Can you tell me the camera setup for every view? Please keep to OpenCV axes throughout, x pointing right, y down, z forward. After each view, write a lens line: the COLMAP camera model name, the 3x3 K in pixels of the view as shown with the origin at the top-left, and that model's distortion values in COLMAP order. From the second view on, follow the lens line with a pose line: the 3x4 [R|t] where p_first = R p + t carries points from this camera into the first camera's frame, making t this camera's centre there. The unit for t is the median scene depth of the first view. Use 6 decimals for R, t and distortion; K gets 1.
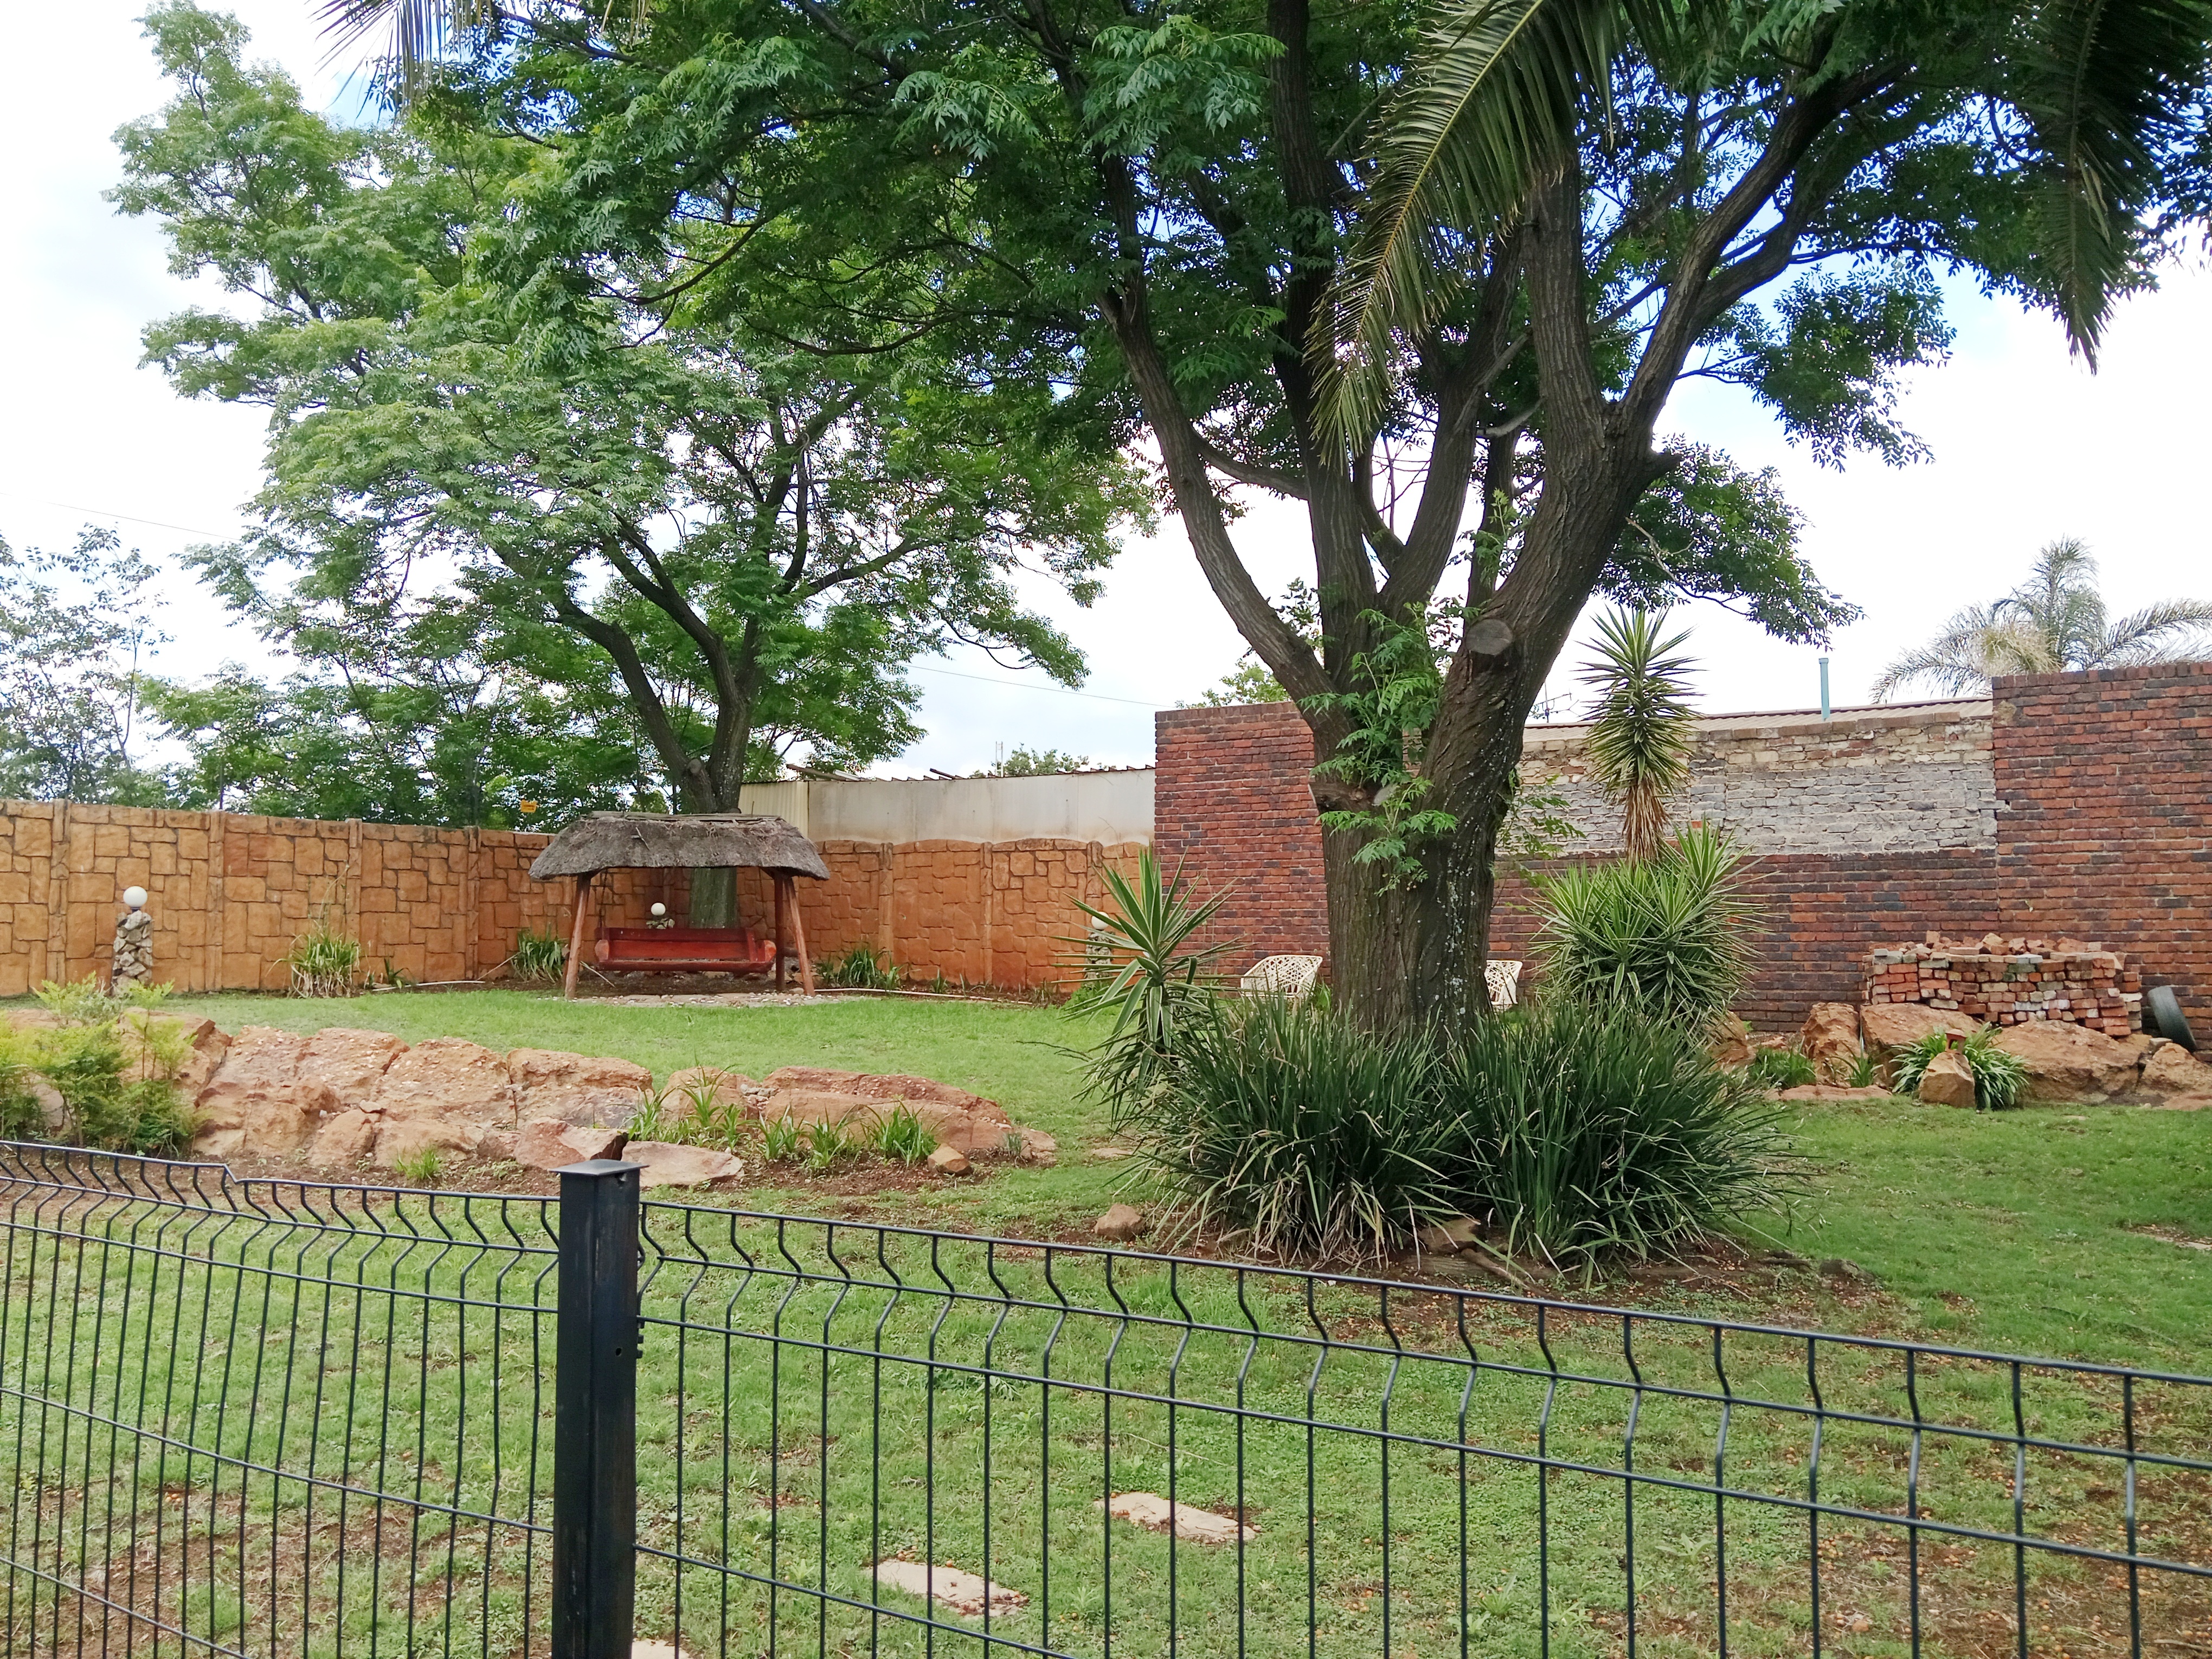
lens RADIAL K [[1745.9, 0, 1106.0], [0, 1745.9, 829.5], [0, 0, 1]] dist [0.097154, -0.179730]
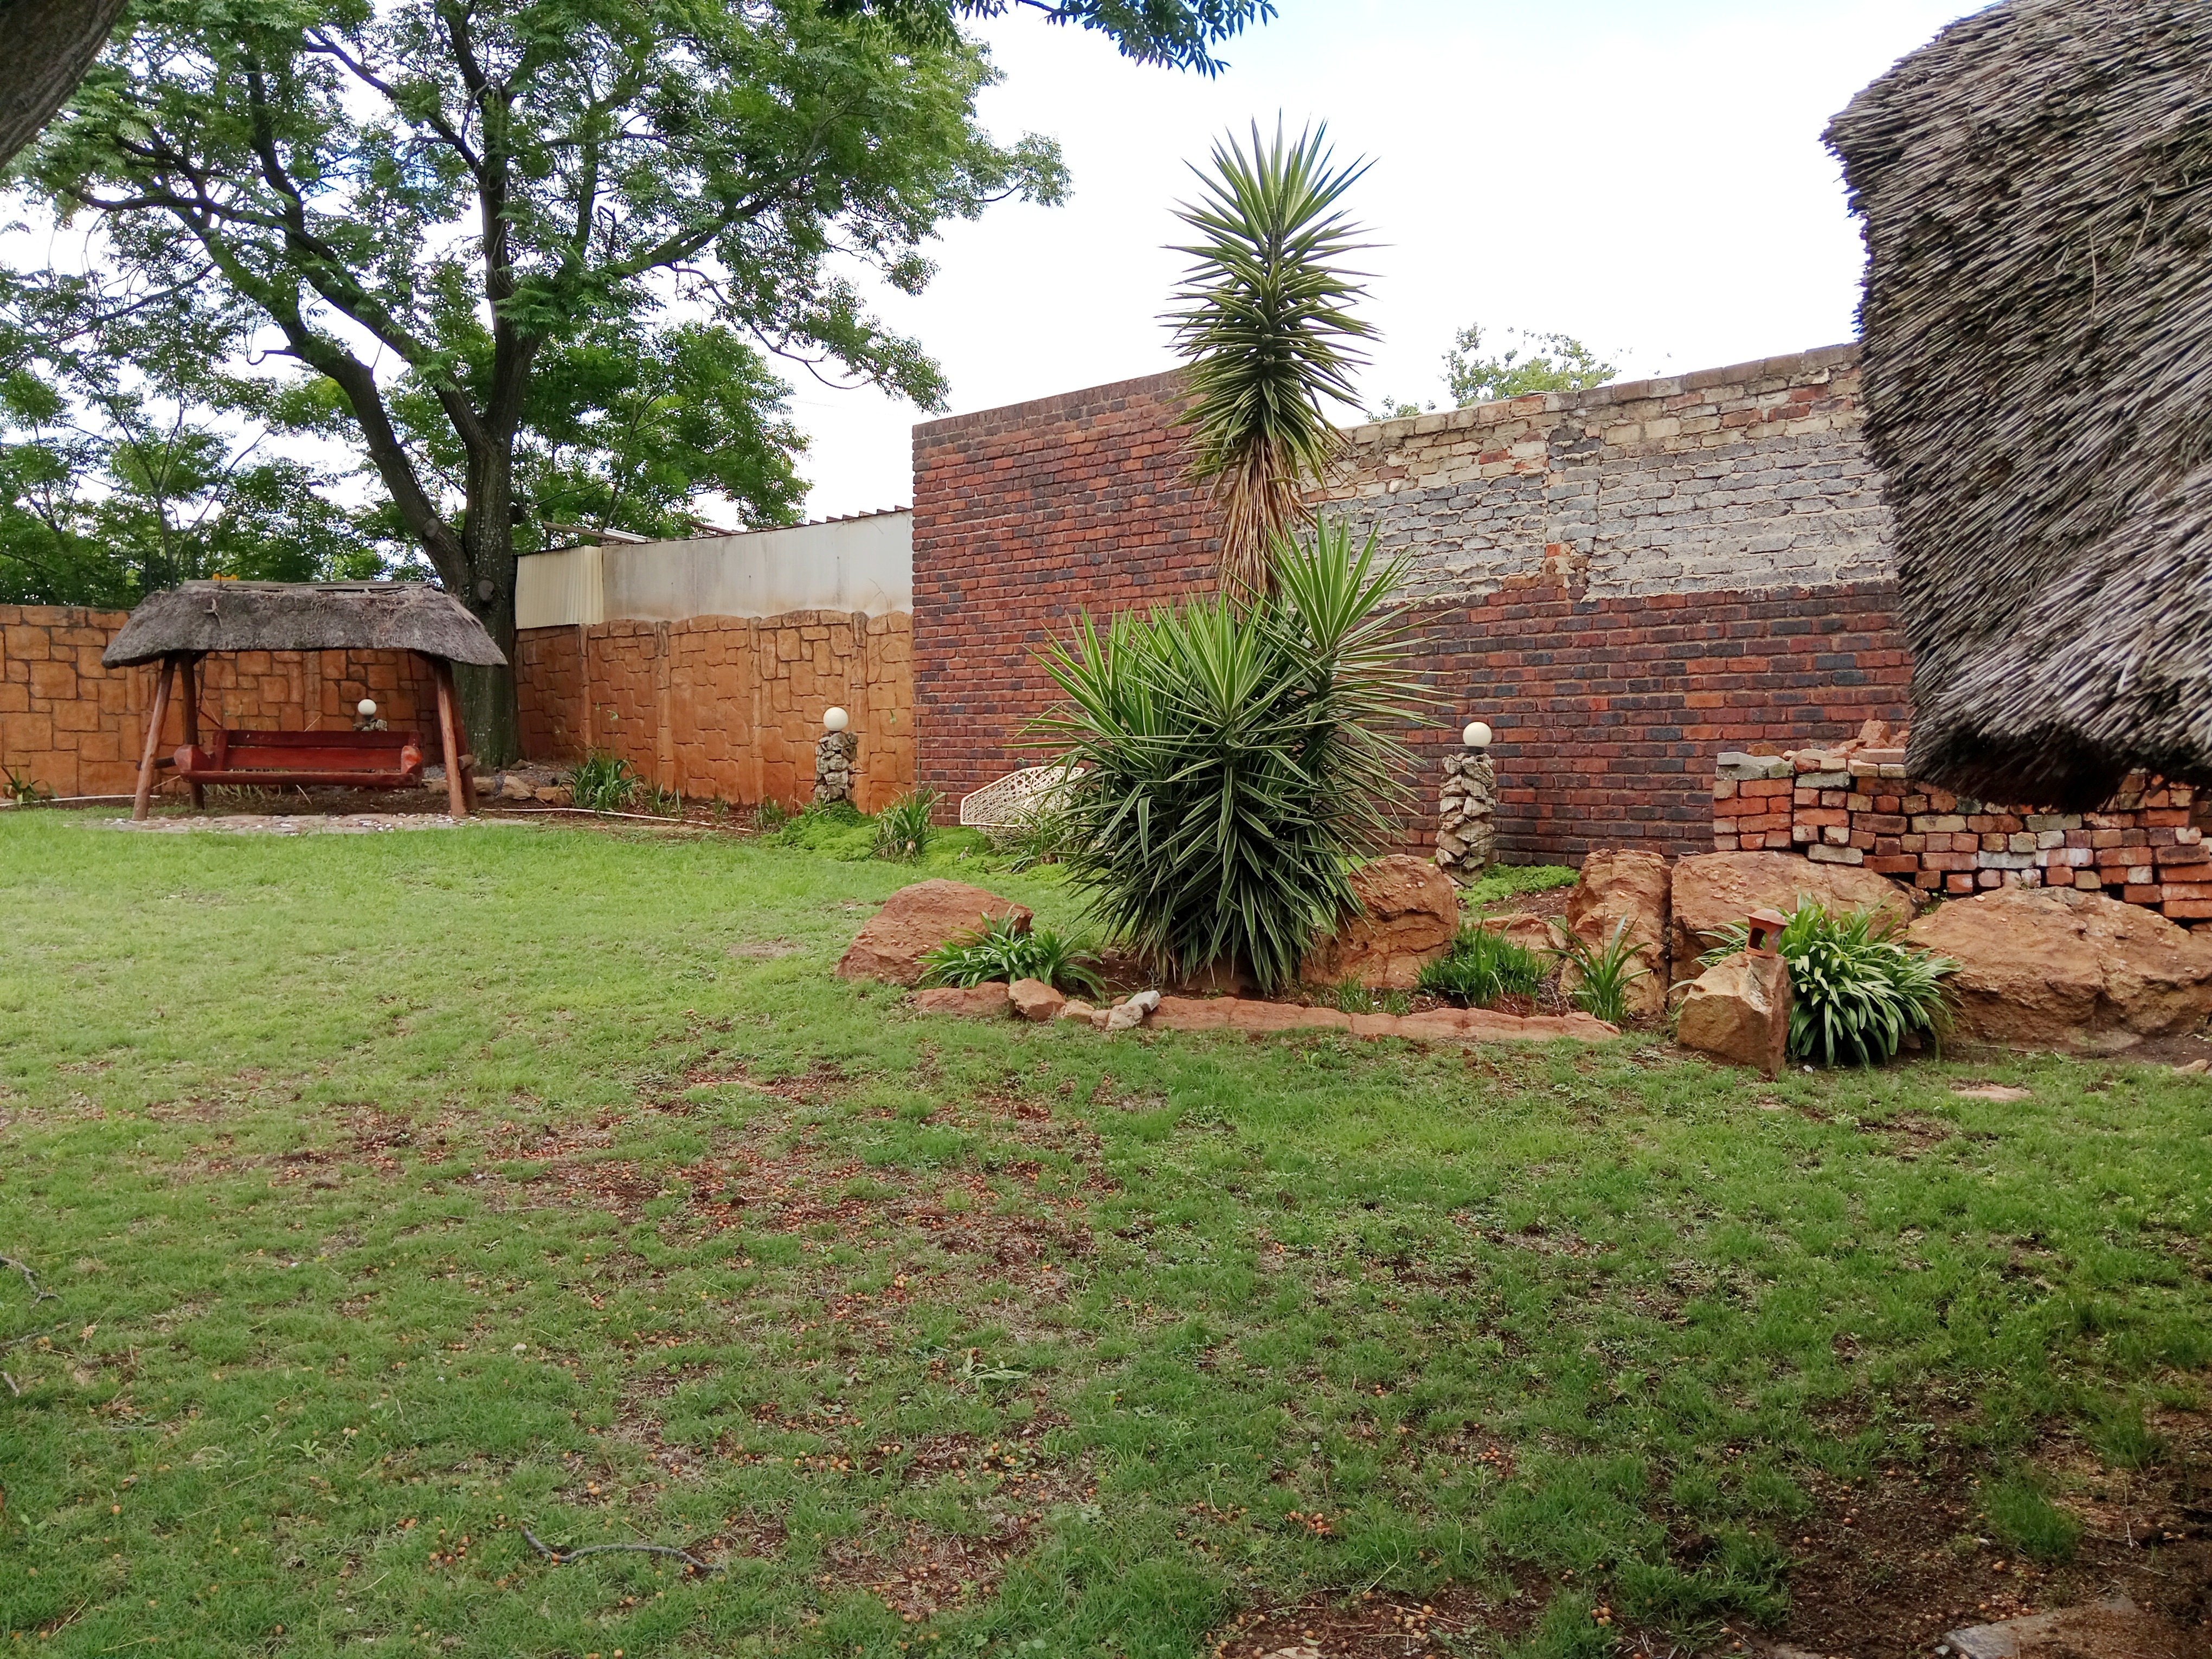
lens RADIAL K [[1745.9, 0, 1106.0], [0, 1745.9, 829.5], [0, 0, 1]] dist [0.097154, -0.179730]
pose [[0.974188, 0.007688, -0.225608, 0.293193], [0.017005, 0.994081, 0.107302, 0.022978], [0.225097, -0.108368, 0.968291, 0.332447]]
